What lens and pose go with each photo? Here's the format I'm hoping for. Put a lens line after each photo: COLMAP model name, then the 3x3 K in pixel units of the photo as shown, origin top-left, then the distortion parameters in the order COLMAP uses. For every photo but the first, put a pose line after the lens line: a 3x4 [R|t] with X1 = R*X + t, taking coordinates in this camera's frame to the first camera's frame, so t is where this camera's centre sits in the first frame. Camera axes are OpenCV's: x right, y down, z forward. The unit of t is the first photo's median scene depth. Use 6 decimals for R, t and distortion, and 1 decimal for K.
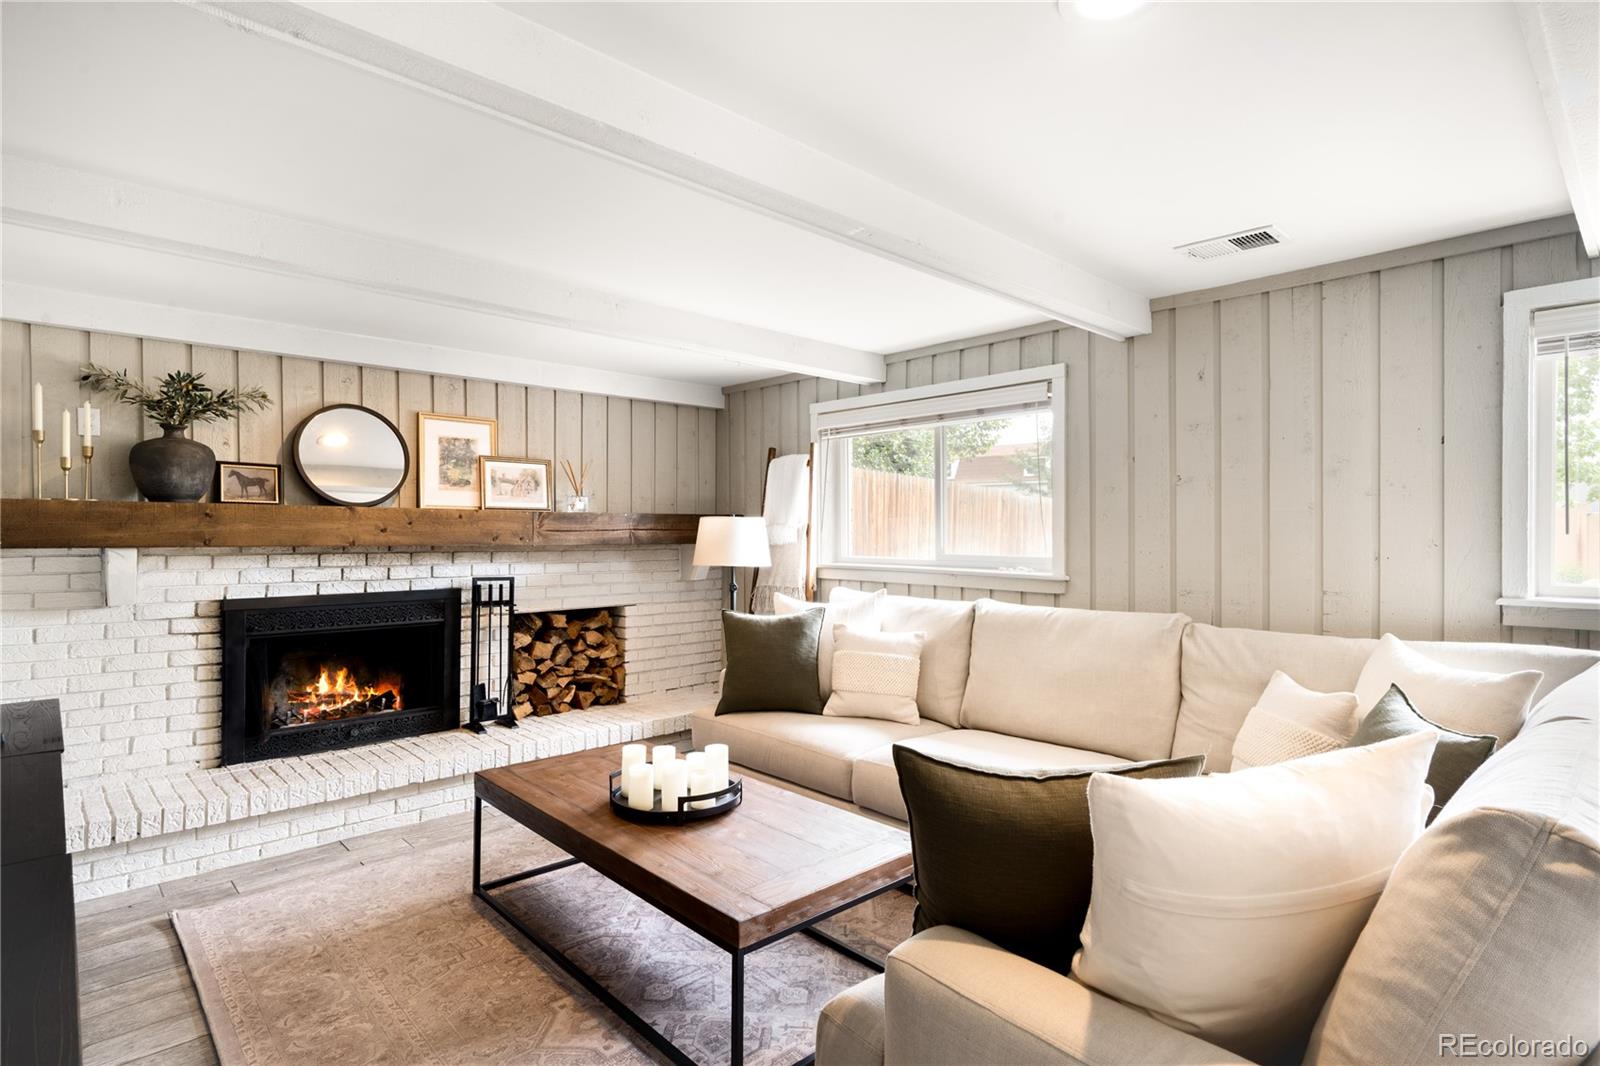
lens RADIAL K [[816.3, 0, 800.6], [0, 816.3, 529.8], [0, 0, 1]] dist [0.002810, -0.000652]
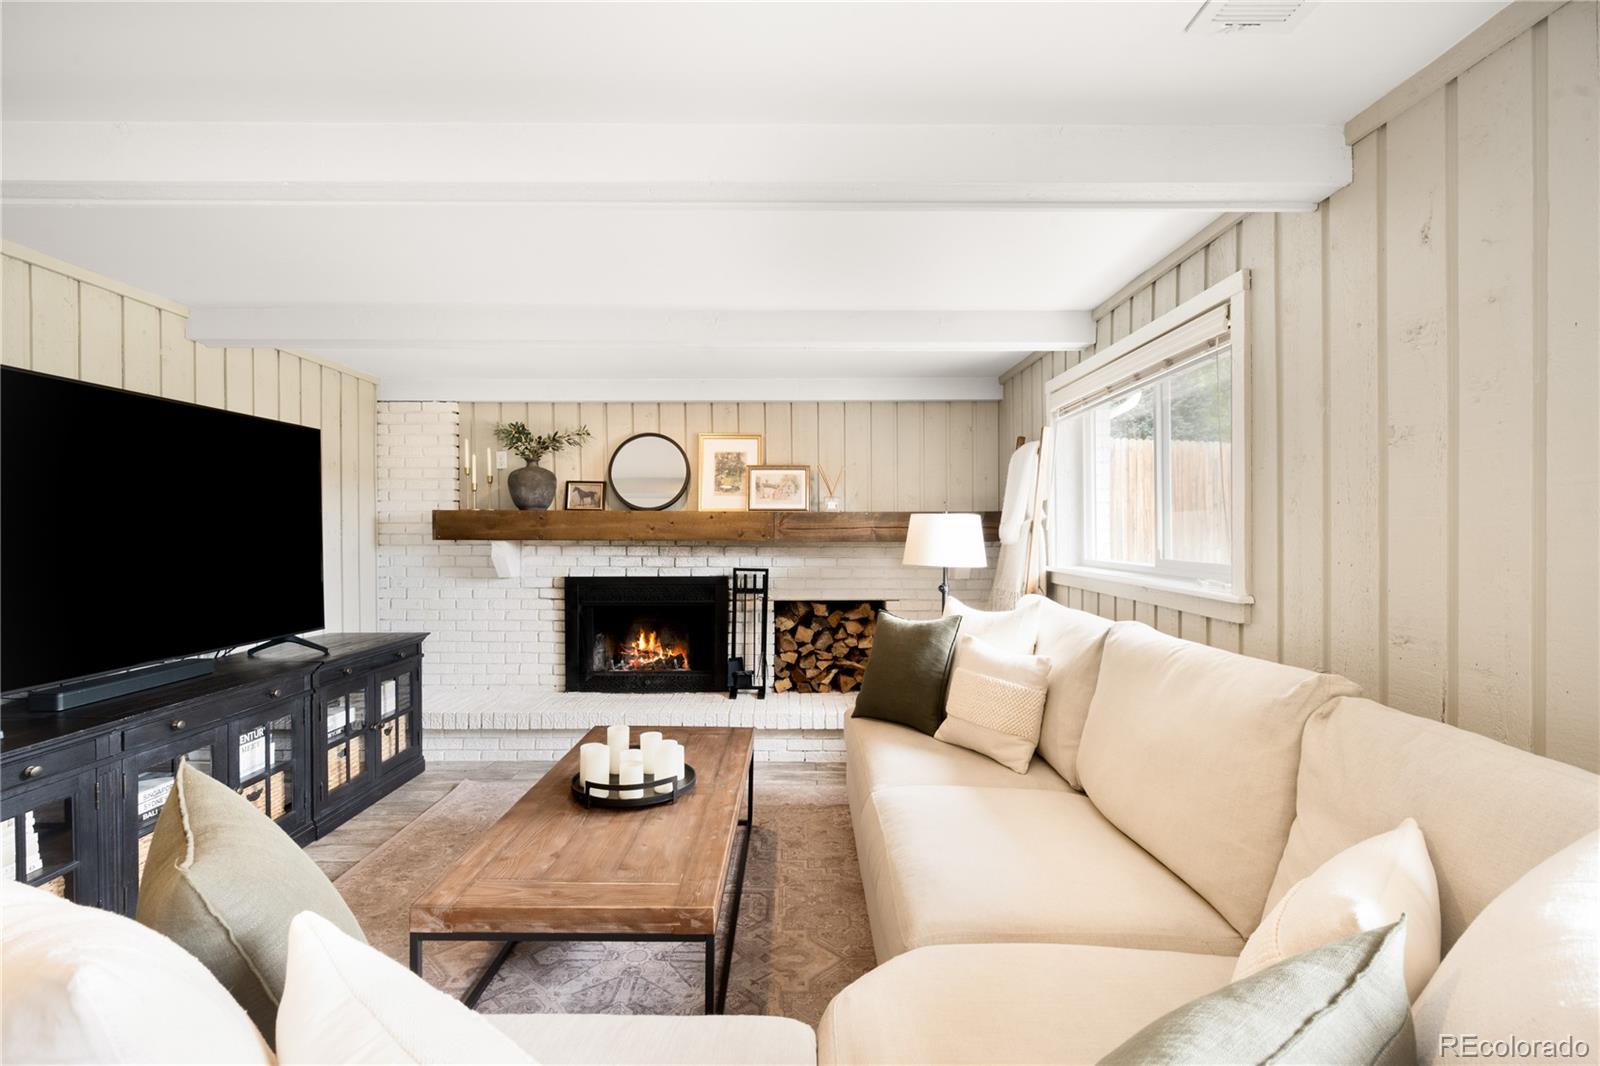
lens RADIAL K [[725.1, 0, 799.2], [0, 725.1, 533.9], [0, 0, 1]] dist [0.008584, -0.000537]
pose [[0.731026, 0.003562, -0.682340, 0.411897], [0.002123, 0.999970, 0.007494, 0.000996], [0.682346, -0.006926, 0.730997, 0.298979]]
